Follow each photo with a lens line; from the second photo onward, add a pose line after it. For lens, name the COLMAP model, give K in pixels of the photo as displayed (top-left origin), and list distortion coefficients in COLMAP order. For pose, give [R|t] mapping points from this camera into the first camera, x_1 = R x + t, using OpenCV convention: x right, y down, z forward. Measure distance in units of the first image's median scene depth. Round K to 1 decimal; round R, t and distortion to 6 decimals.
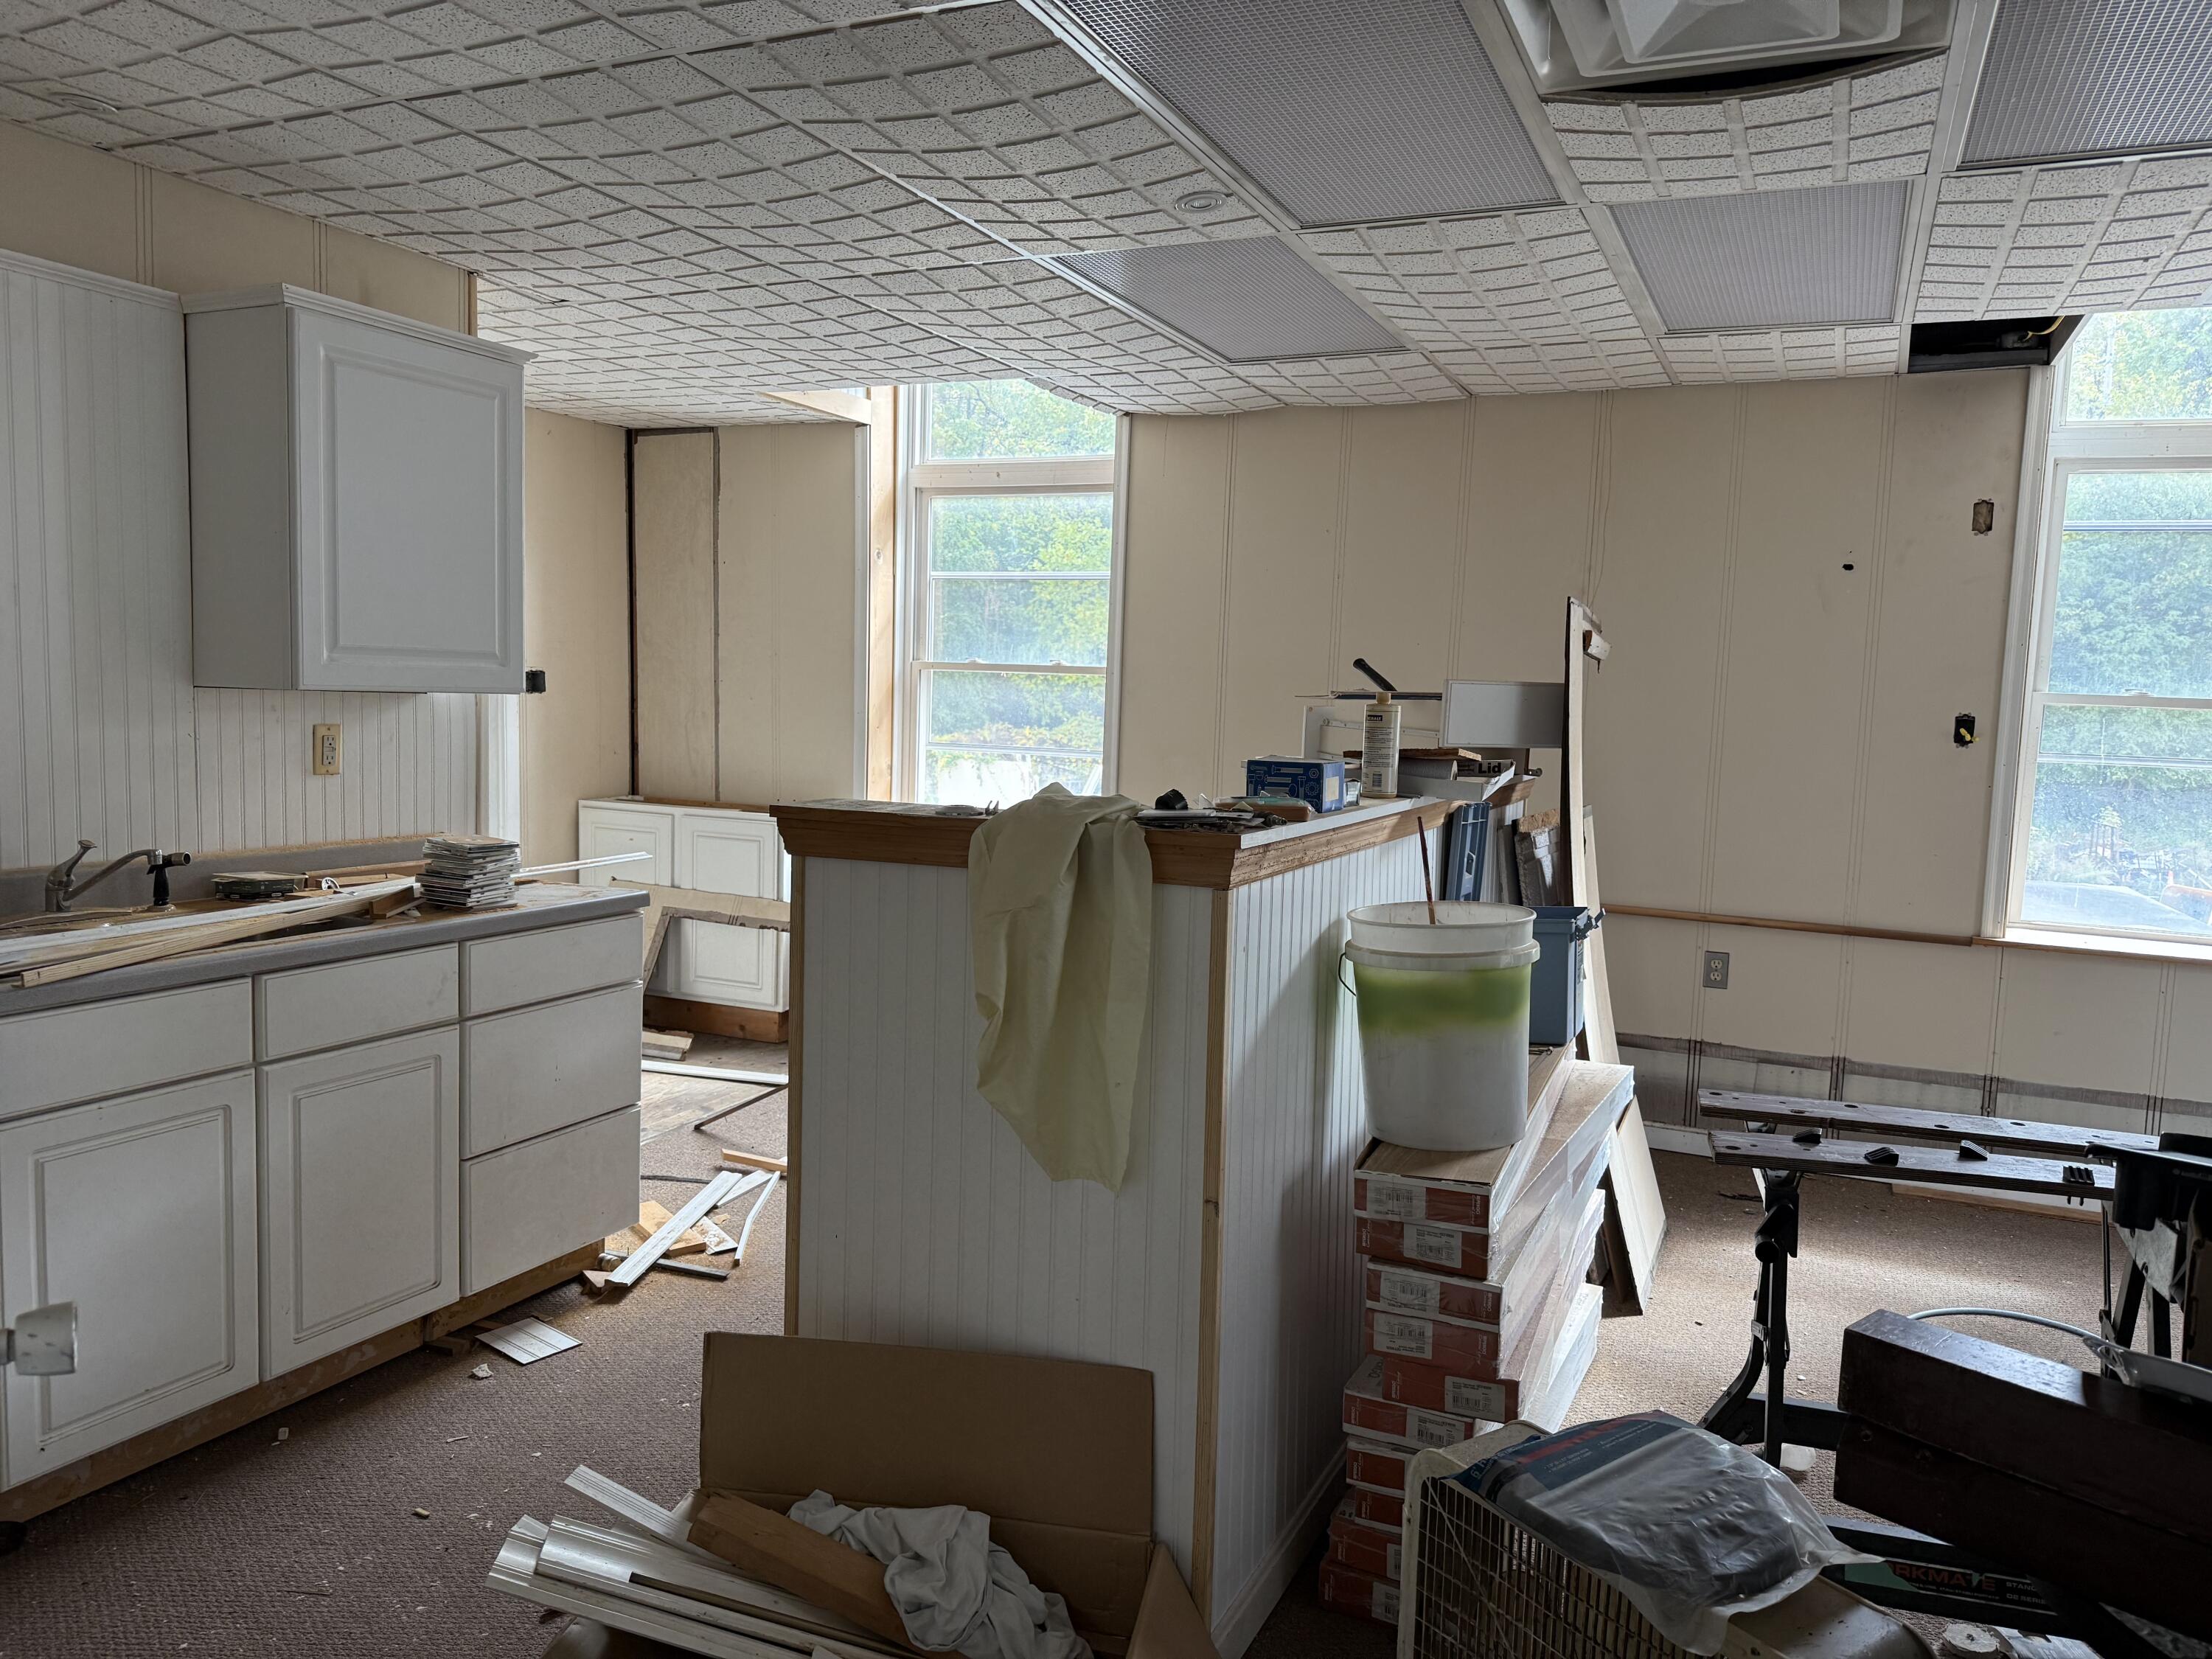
lens RADIAL K [[1570.6, 0, 1106.0], [0, 1570.6, 829.5], [0, 0, 1]] dist [0.002334, 0.000513]
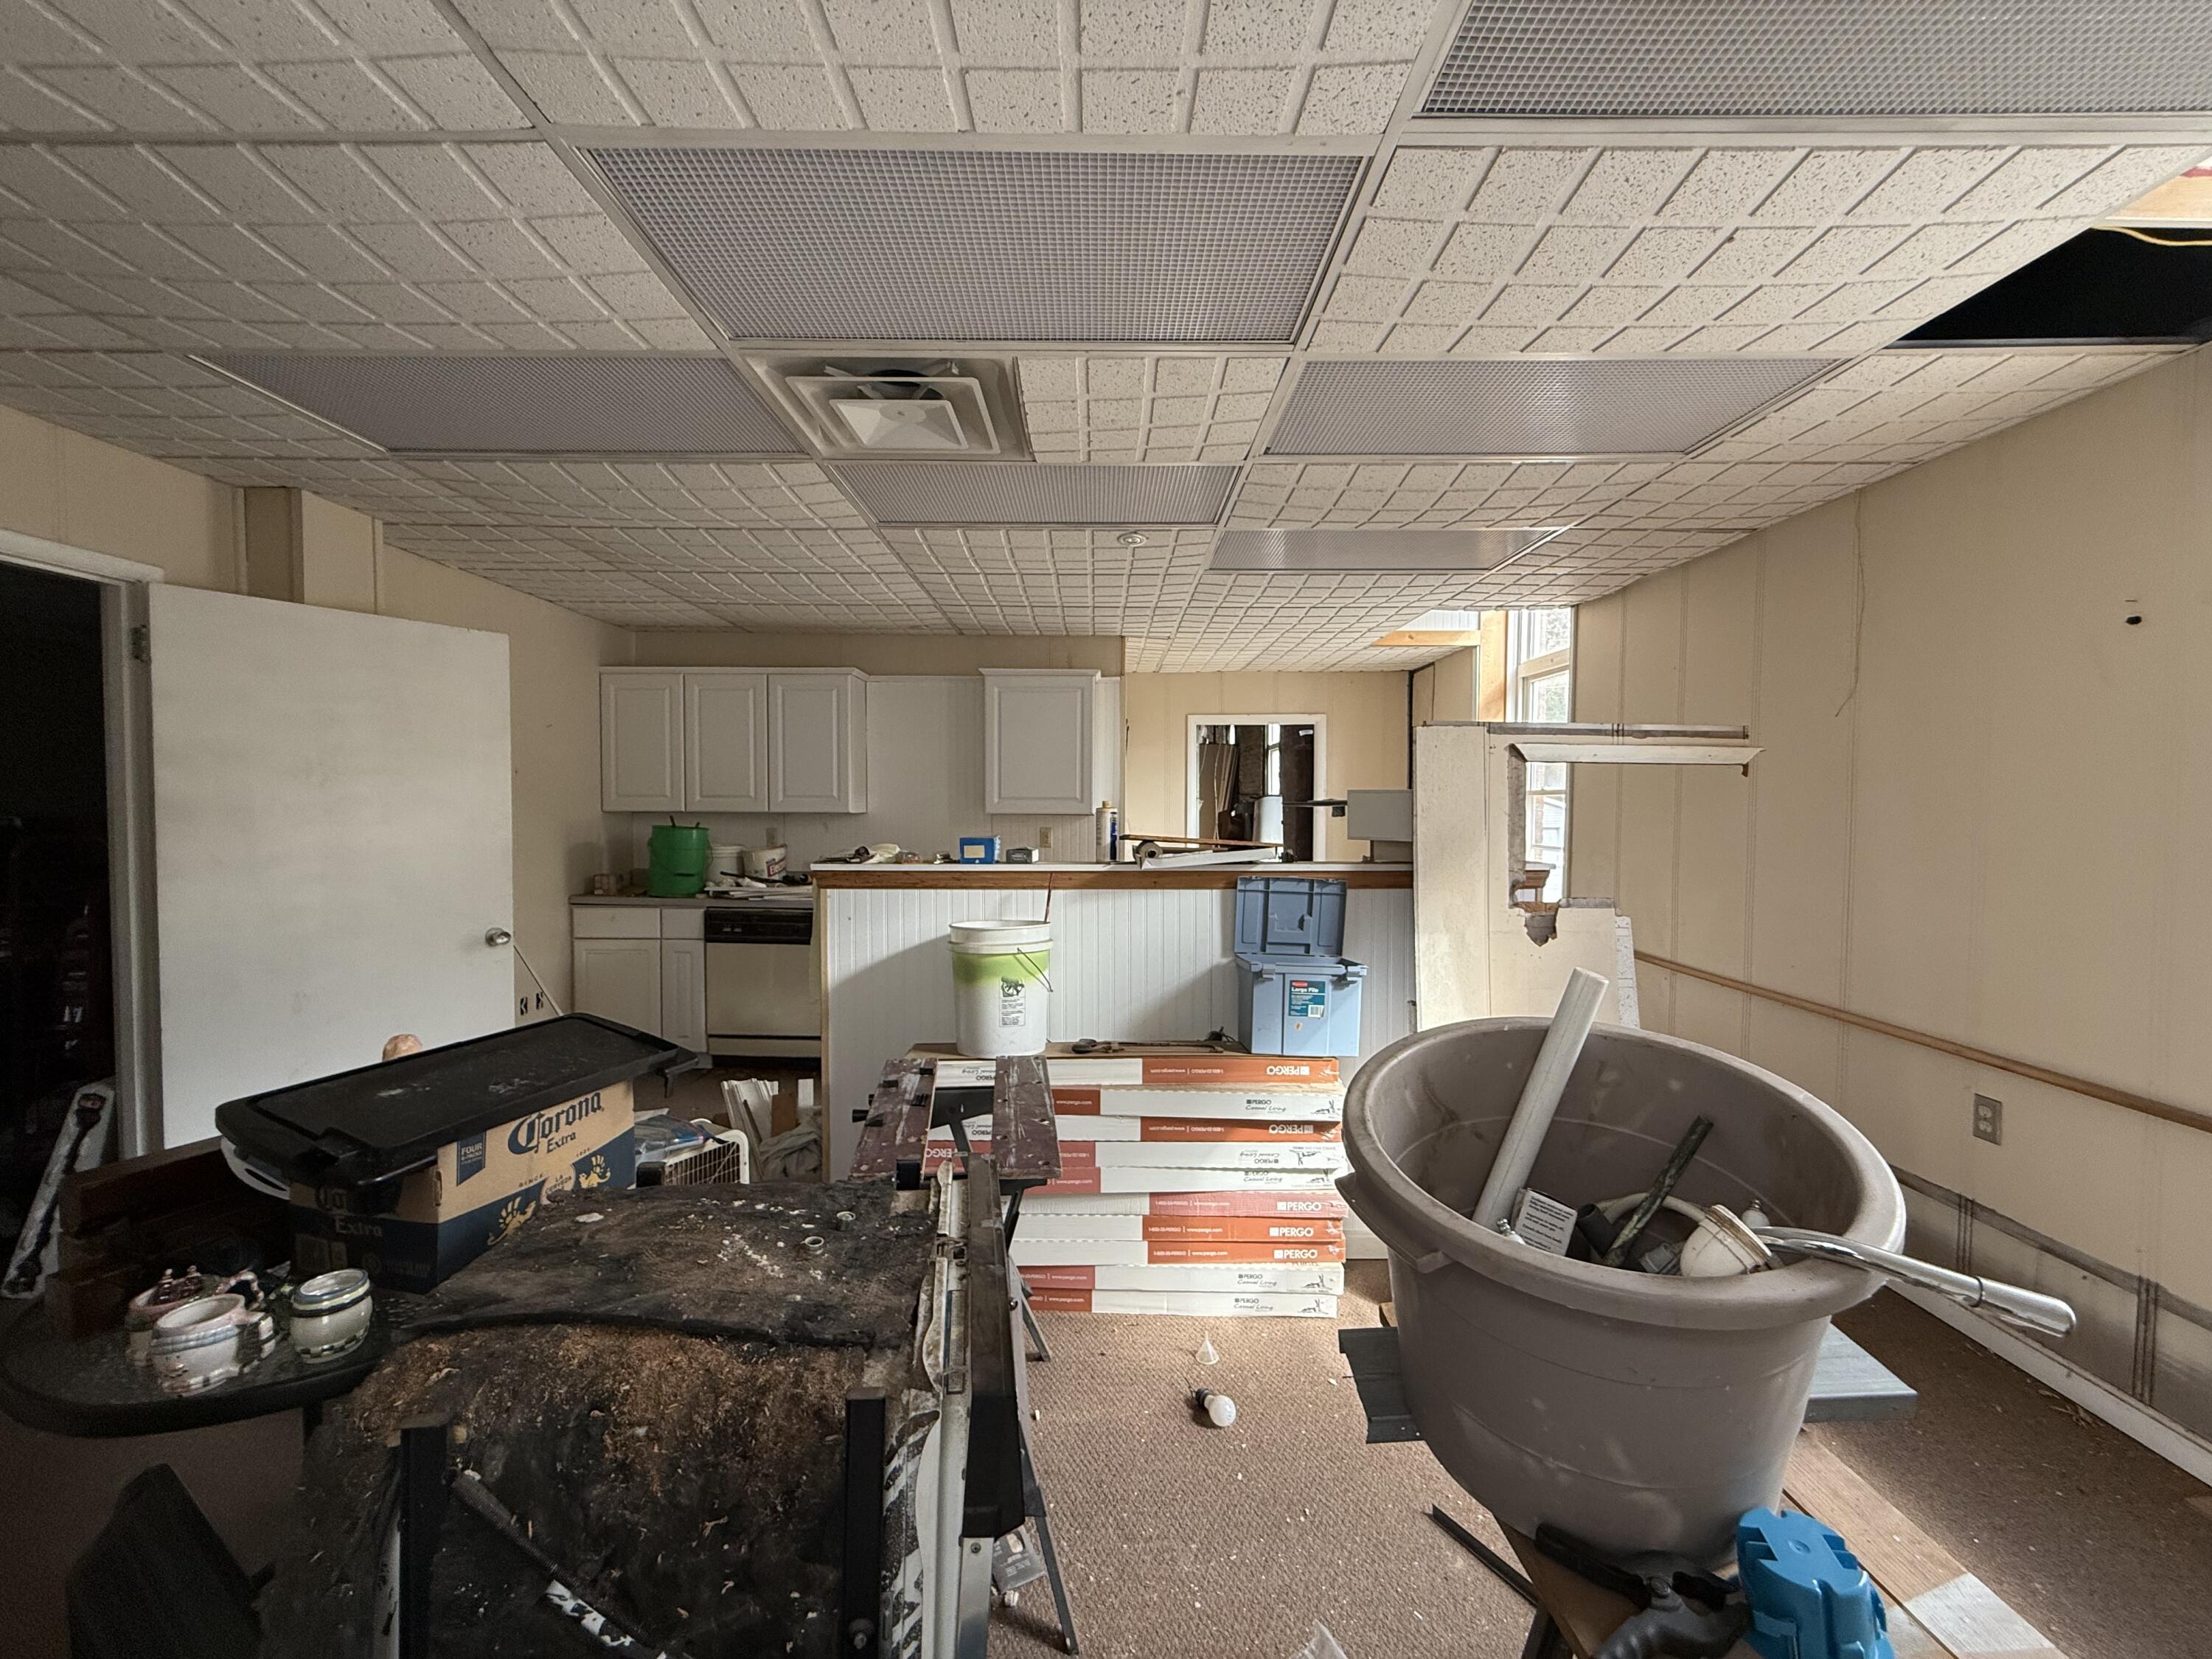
lens RADIAL K [[900.8, 0, 1106.0], [0, 900.8, 829.5], [0, 0, 1]] dist [-0.000069, -0.000031]
pose [[0.409107, -0.003424, -0.912480, 0.636547], [-0.072970, 0.996668, -0.036456, -0.013358], [0.909564, 0.081498, 0.407494, 0.361375]]
